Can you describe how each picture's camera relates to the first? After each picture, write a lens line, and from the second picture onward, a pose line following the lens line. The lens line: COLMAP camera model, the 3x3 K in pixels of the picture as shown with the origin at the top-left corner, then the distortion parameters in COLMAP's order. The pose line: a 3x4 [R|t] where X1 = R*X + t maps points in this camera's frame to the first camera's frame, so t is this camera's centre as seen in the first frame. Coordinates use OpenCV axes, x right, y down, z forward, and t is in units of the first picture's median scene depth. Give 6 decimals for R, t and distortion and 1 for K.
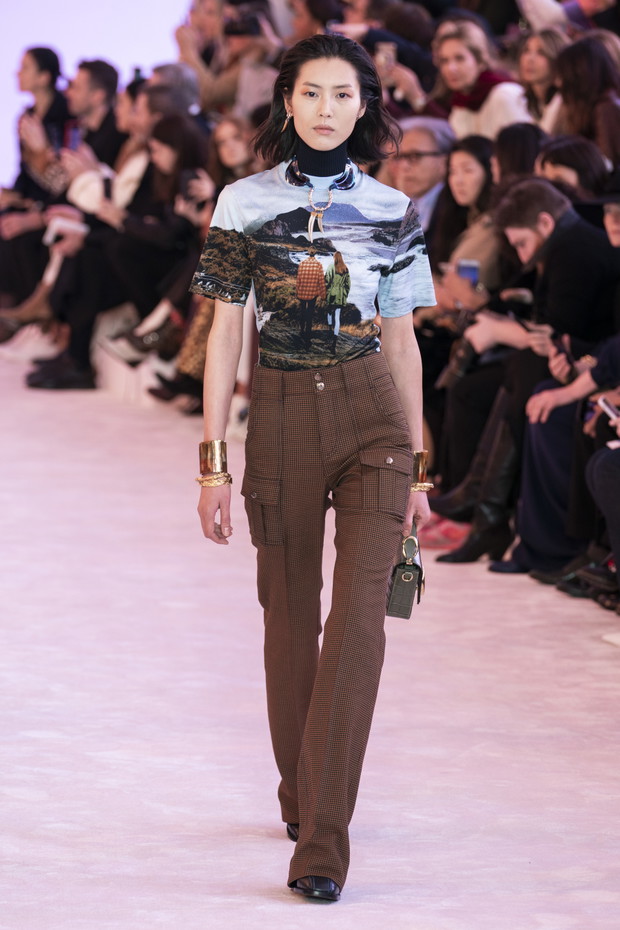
lens RADIAL K [[5923.5, 0, 310.0], [0, 5923.5, 465.0], [0, 0, 1]] dist [-0.497552, 0.885032]
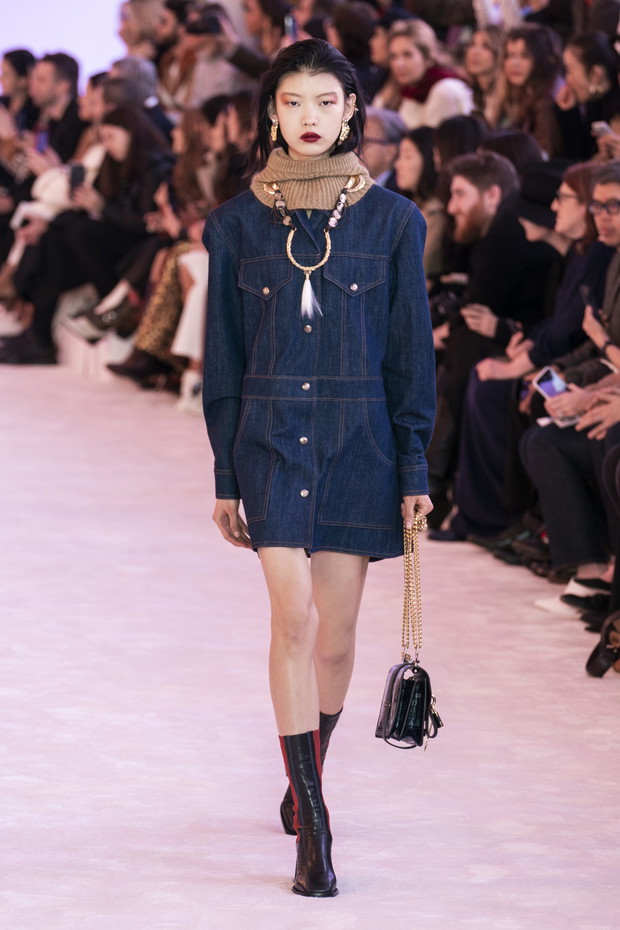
lens RADIAL K [[6227.2, 0, 310.0], [0, 6227.2, 465.0], [0, 0, 1]] dist [-0.760104, -7.185269]
pose [[0.999857, 0.007930, 0.014912, -0.007344], [-0.007954, 0.999967, 0.001540, 0.003057], [-0.014900, -0.001658, 0.999888, -0.109257]]
